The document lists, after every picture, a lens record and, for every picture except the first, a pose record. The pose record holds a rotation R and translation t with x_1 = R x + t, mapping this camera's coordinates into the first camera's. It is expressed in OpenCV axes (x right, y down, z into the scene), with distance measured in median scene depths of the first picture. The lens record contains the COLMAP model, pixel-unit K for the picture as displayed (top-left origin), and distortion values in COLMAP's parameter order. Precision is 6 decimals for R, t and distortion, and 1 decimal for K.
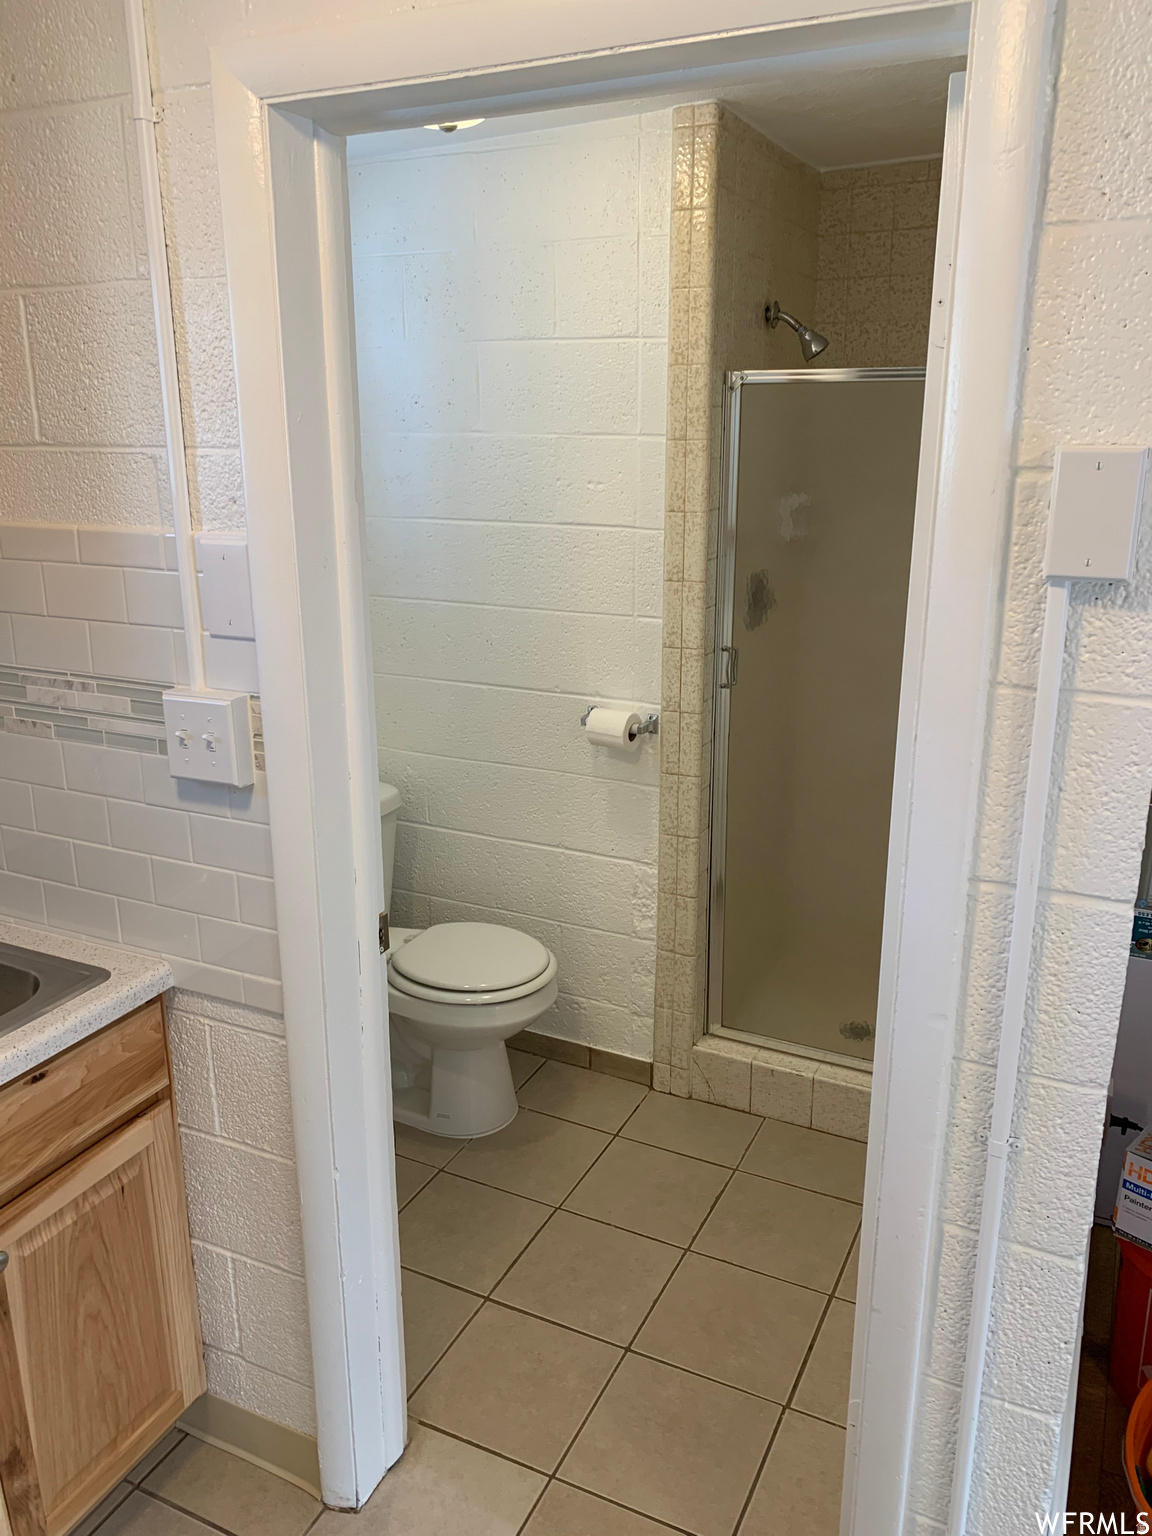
lens RADIAL K [[1175.0, 0, 576.7], [0, 1175.0, 739.2], [0, 0, 1]] dist [0.009871, -0.017885]
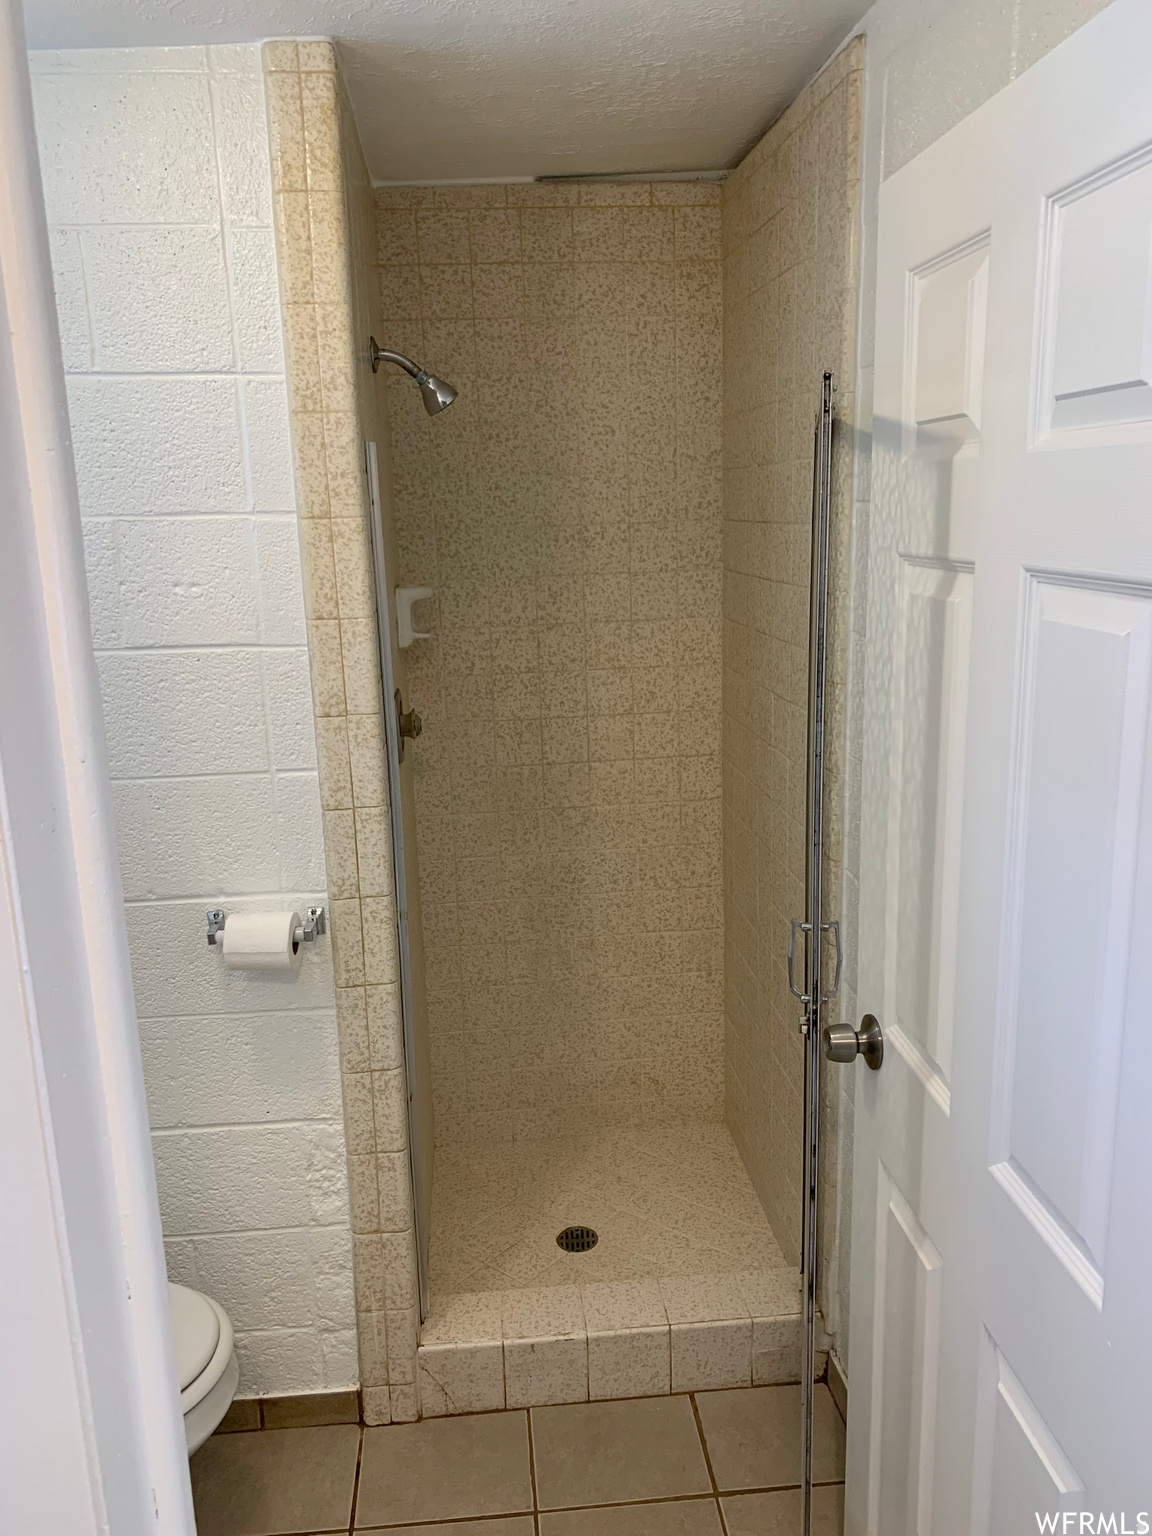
lens RADIAL K [[1175.9, 0, 576.5], [0, 1175.9, 747.0], [0, 0, 1]] dist [0.017125, -0.001049]
pose [[0.857273, -0.127381, 0.498856, -0.141867], [0.158795, 0.987092, -0.020836, -0.076766], [-0.489763, 0.097077, 0.866434, 0.312695]]
